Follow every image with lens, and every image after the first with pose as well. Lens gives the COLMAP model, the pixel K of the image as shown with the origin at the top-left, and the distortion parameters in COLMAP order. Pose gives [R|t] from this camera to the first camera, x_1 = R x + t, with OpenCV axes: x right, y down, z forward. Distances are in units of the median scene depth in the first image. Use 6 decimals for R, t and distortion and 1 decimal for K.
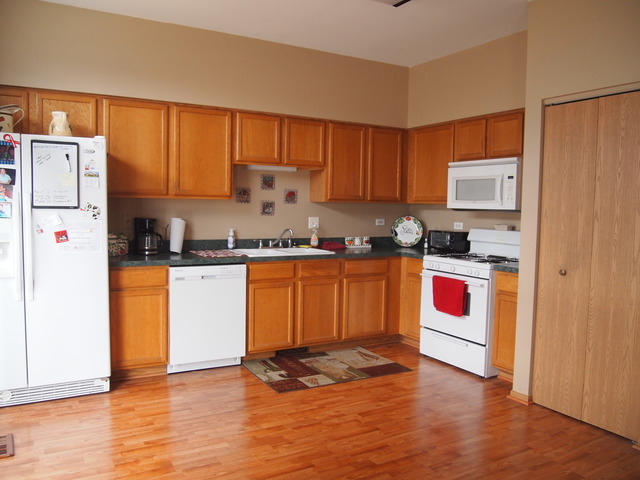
lens RADIAL K [[529.4, 0, 316.3], [0, 529.4, 239.7], [0, 0, 1]] dist [-0.070270, 0.011923]
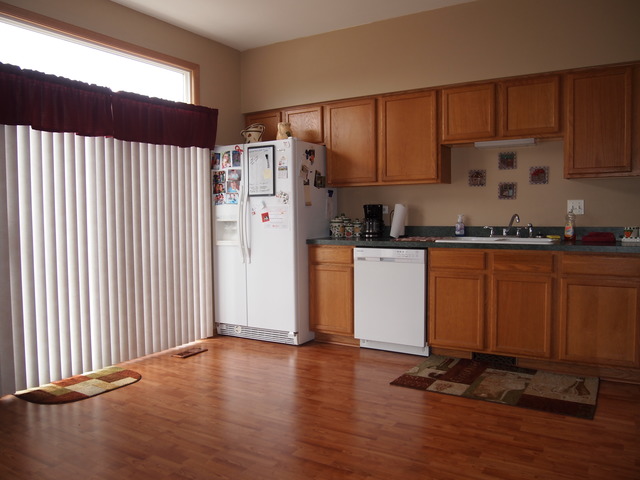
lens RADIAL K [[529.4, 0, 316.6], [0, 529.4, 239.9], [0, 0, 1]] dist [-0.070270, 0.011923]
pose [[0.463001, 0.020167, -0.886128, 0.611722], [-0.037308, 0.999299, 0.003249, 0.033828], [0.885572, 0.031555, 0.463429, 0.394189]]
